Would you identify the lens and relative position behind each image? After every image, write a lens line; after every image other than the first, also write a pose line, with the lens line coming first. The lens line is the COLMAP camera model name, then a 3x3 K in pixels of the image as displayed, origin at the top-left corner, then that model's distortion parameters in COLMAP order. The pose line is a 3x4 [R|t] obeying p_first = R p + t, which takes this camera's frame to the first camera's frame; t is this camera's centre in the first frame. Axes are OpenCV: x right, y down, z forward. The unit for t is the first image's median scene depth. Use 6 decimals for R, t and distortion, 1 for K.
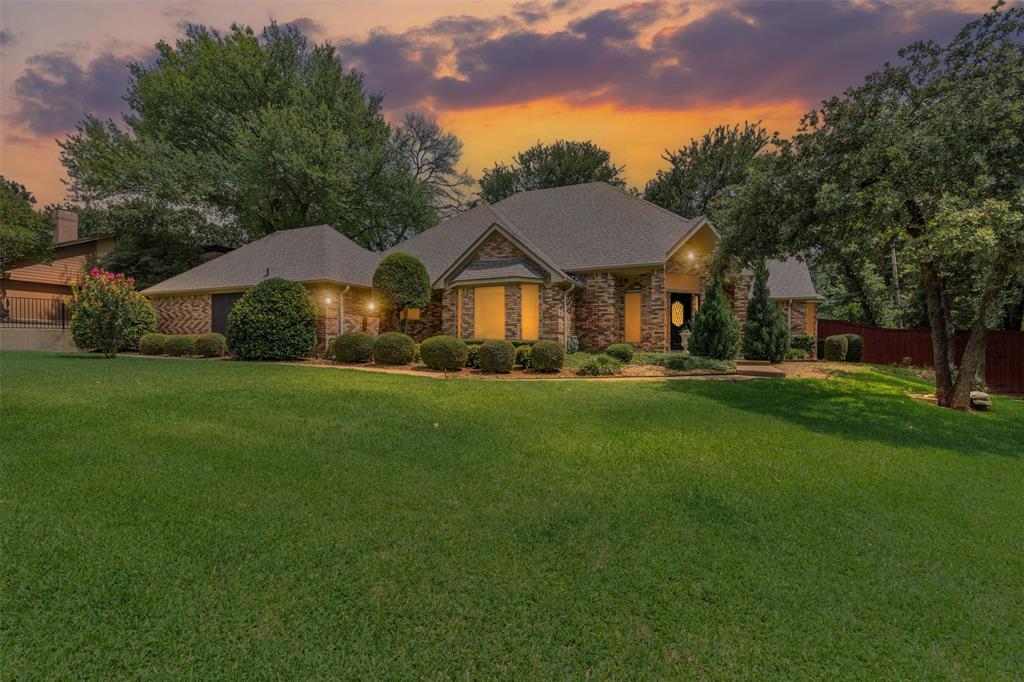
lens RADIAL K [[475.3, 0, 511.8], [0, 475.3, 342.5], [0, 0, 1]] dist [-0.005077, -0.000388]
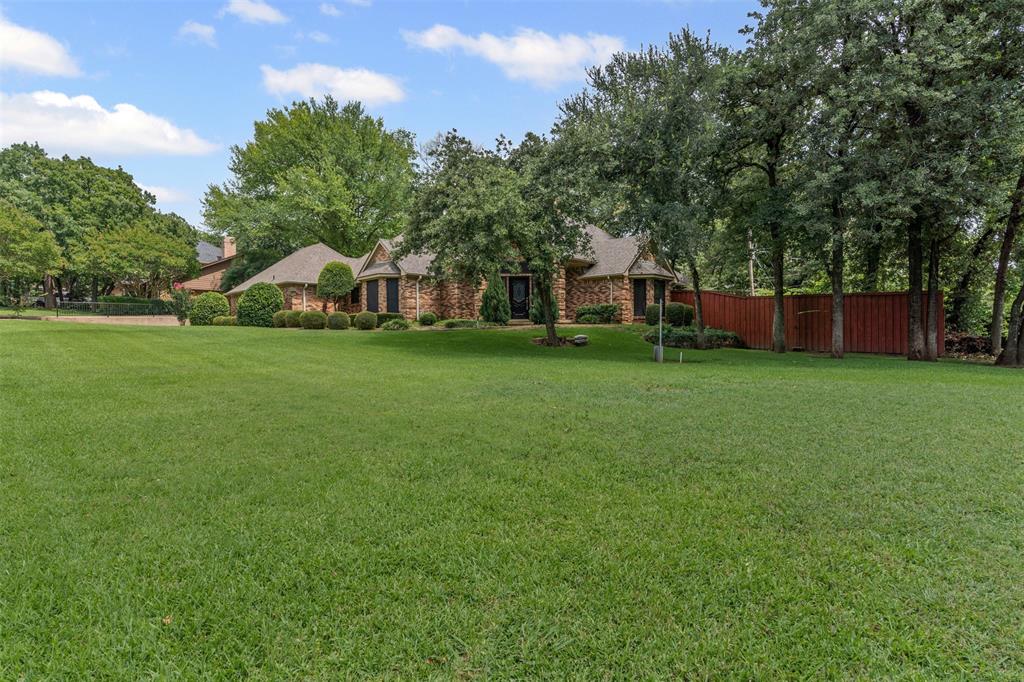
lens RADIAL K [[579.3, 0, 511.8], [0, 579.3, 340.7], [0, 0, 1]] dist [0.002187, 0.000210]
pose [[0.923487, -0.012750, -0.383418, 1.029052], [0.016006, 0.999858, 0.005305, 0.074204], [0.383296, -0.011036, 0.923560, -0.561787]]
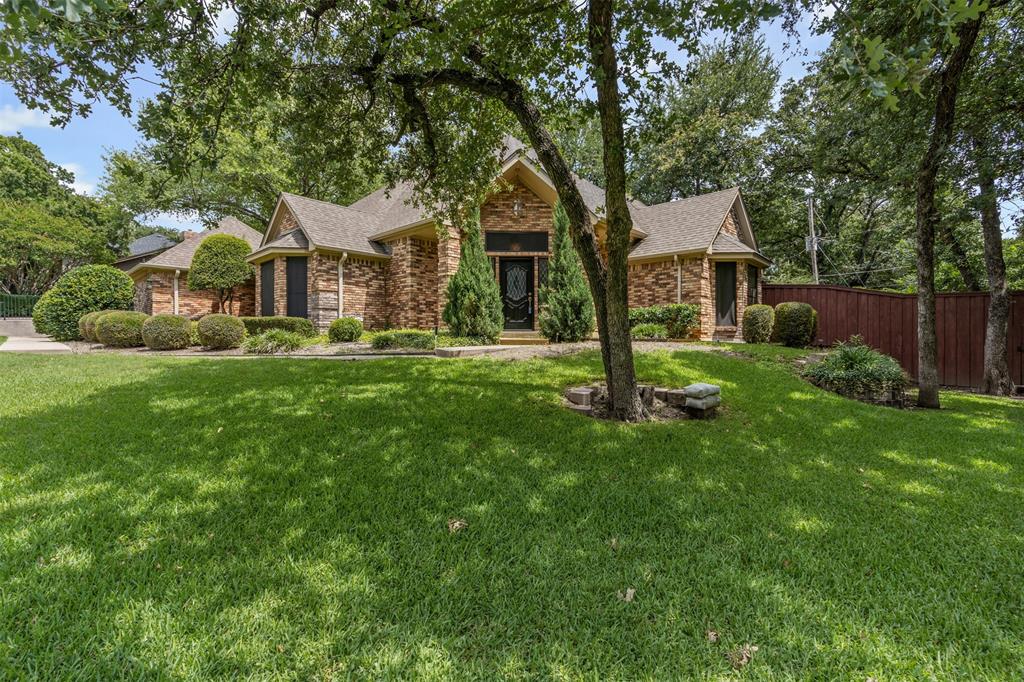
lens RADIAL K [[475.3, 0, 509.7], [0, 475.3, 344.7], [0, 0, 1]] dist [-0.005077, -0.000388]
pose [[0.932100, -0.002597, -0.362193, 0.673648], [0.009028, 0.999830, 0.016066, 0.032161], [0.362090, -0.018245, 0.931965, 0.273846]]
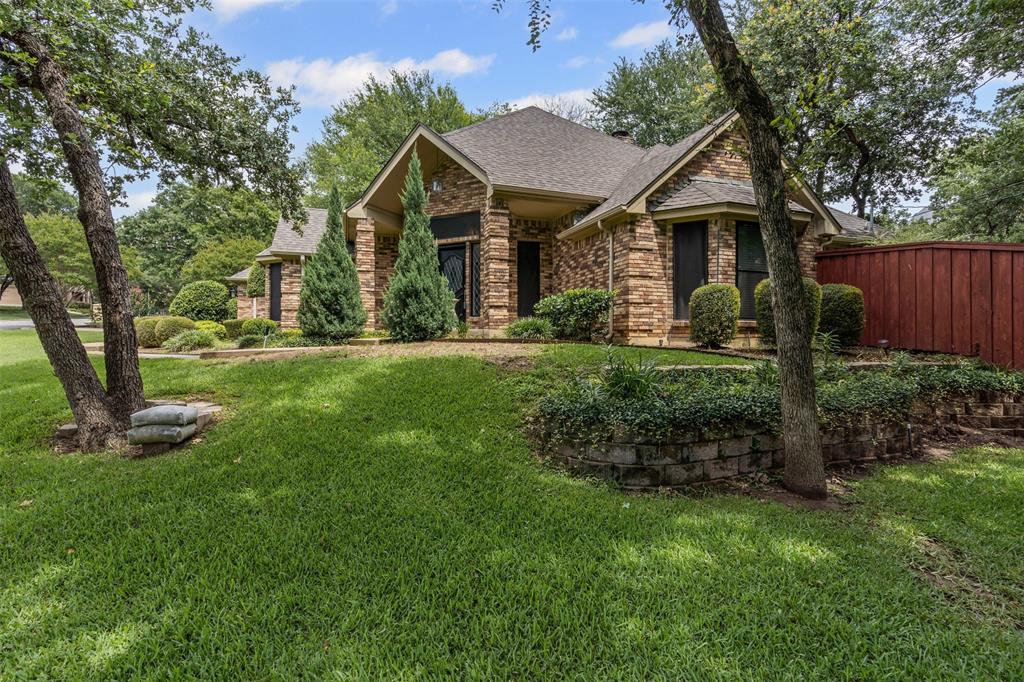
lens RADIAL K [[475.3, 0, 511.8], [0, 475.3, 336.0], [0, 0, 1]] dist [-0.005077, -0.000388]
pose [[0.641466, -0.007755, -0.767112, 1.003890], [0.011637, 0.999932, -0.000378, 0.033209], [0.767063, -0.008685, 0.641513, 0.668157]]
